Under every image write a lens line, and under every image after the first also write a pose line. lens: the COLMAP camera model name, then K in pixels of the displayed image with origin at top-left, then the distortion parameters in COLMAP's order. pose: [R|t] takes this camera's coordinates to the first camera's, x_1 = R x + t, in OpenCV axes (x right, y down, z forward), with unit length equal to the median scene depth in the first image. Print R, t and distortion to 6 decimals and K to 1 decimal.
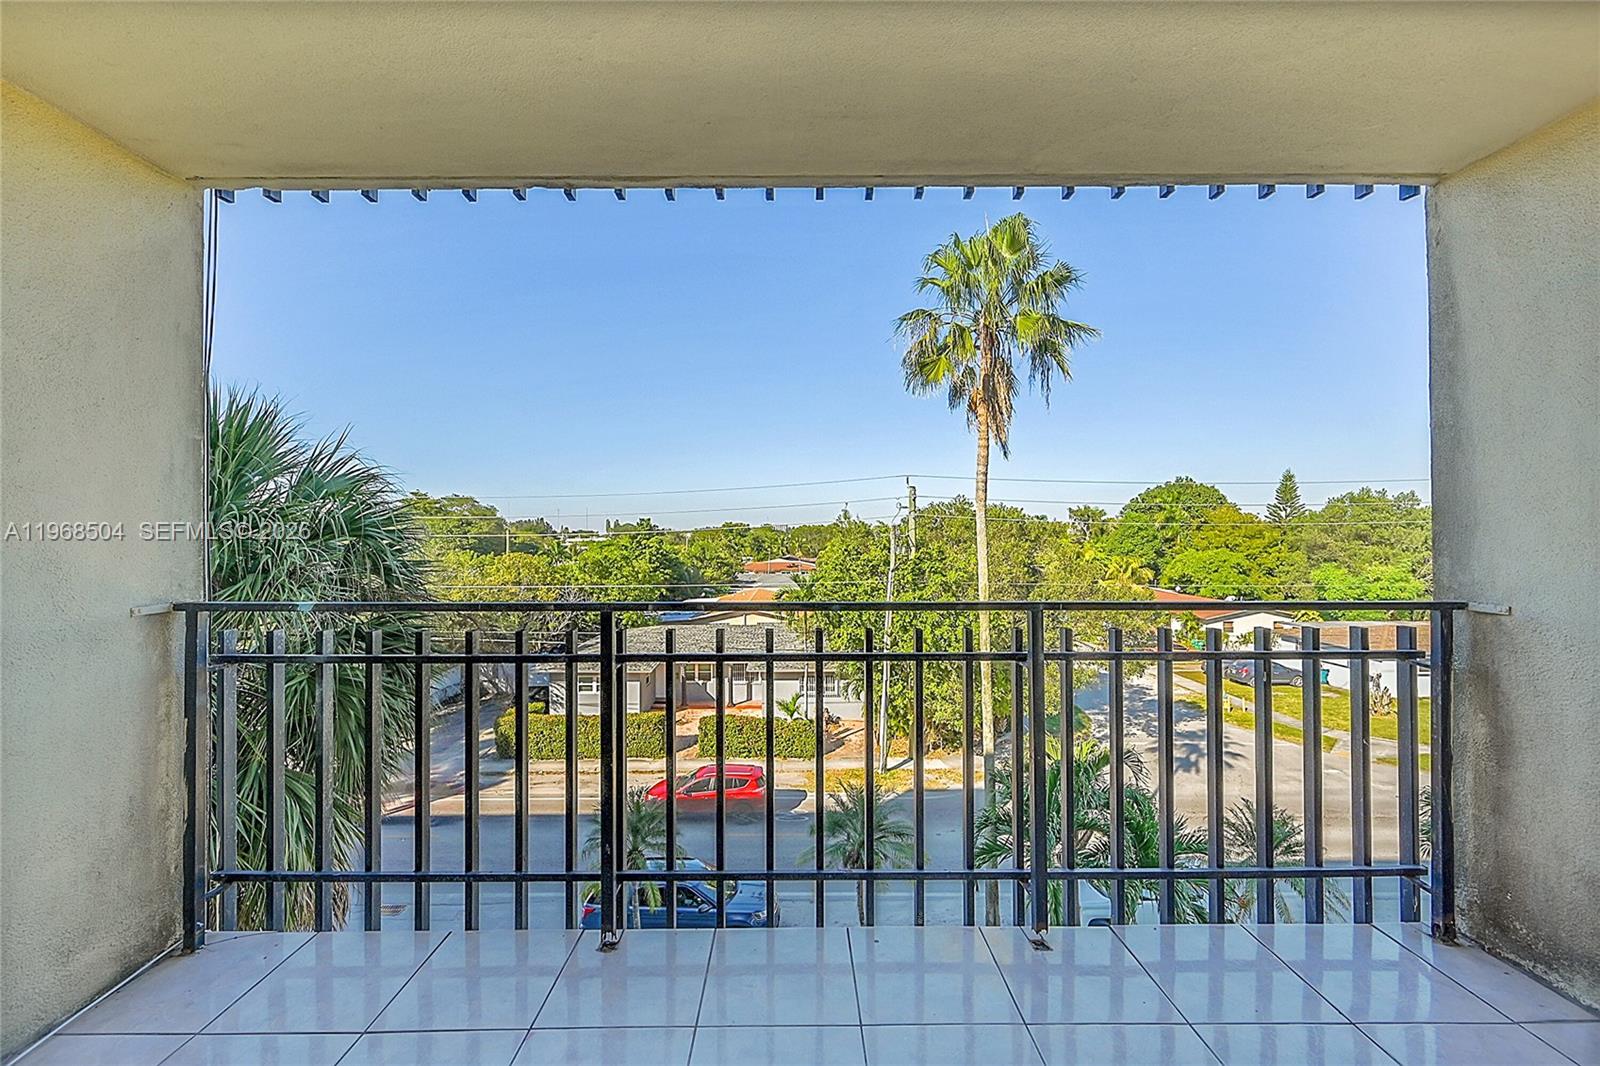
lens RADIAL K [[642.0, 0, 797.2], [0, 642.0, 529.3], [0, 0, 1]] dist [-0.000262, -0.000021]
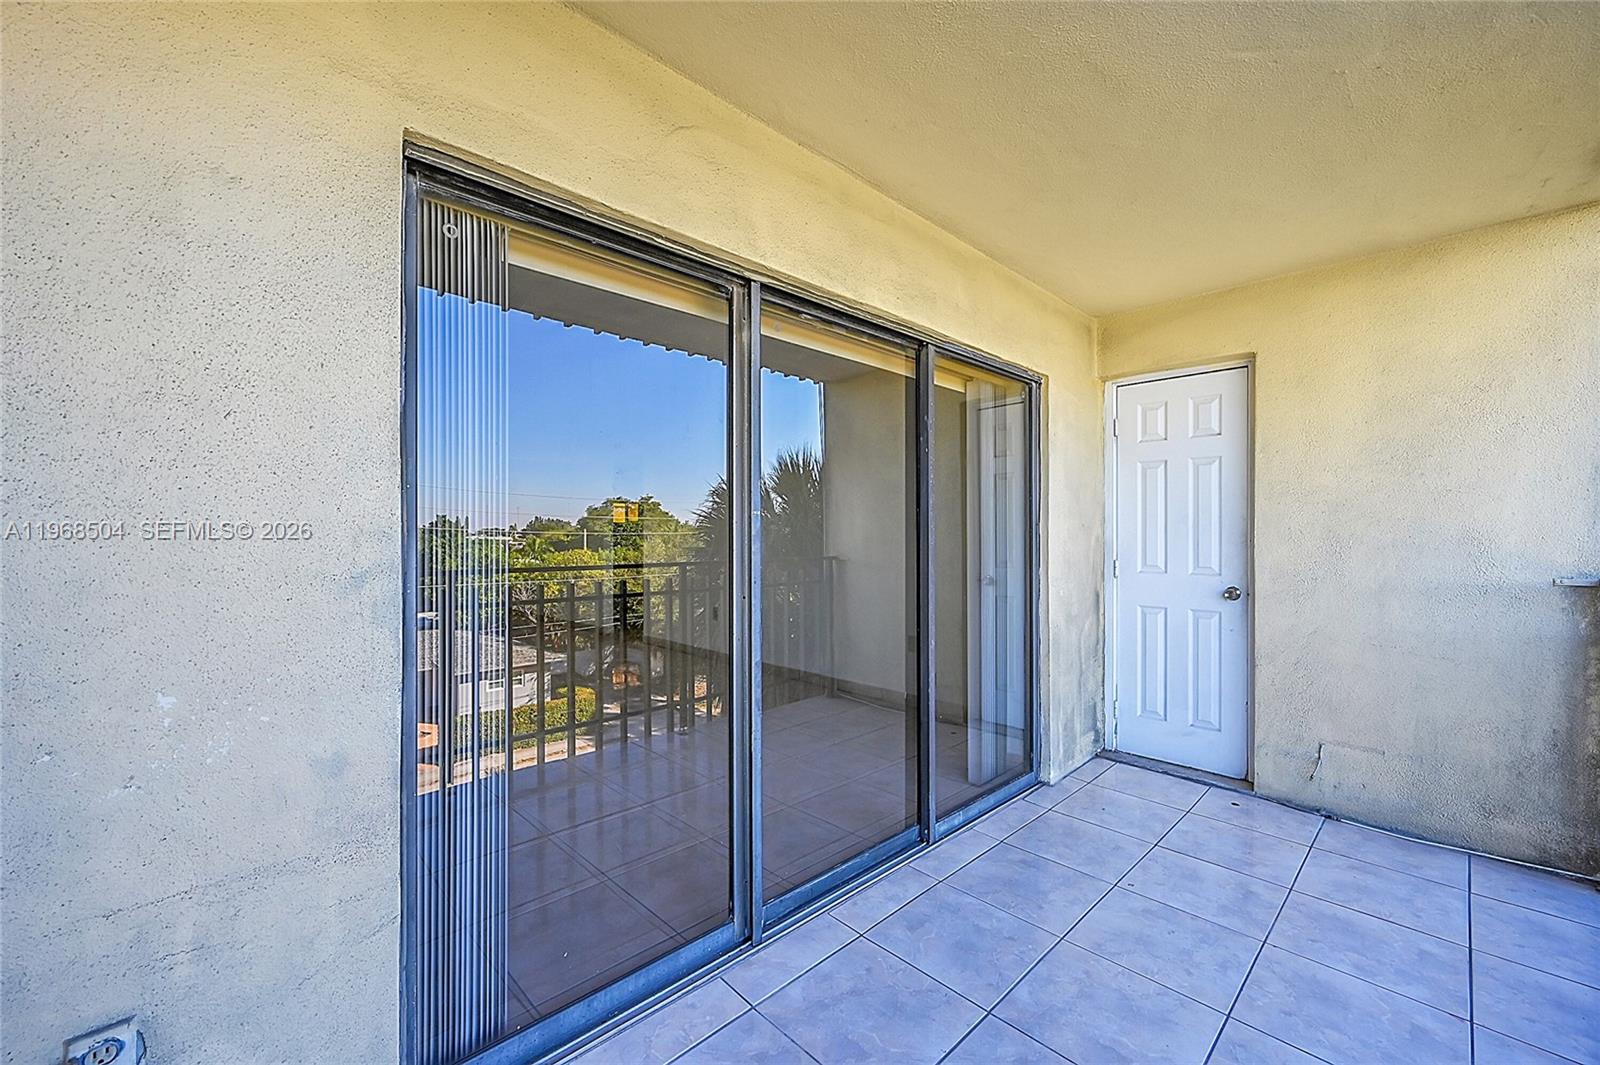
lens RADIAL K [[642.1, 0, 799.7], [0, 642.1, 531.7], [0, 0, 1]] dist [0.000064, 0.000007]
pose [[-0.725868, 0.003930, -0.687822, 0.887131], [0.010883, 0.999924, -0.005772, 0.023775], [0.687748, -0.011675, -0.725856, 0.907602]]
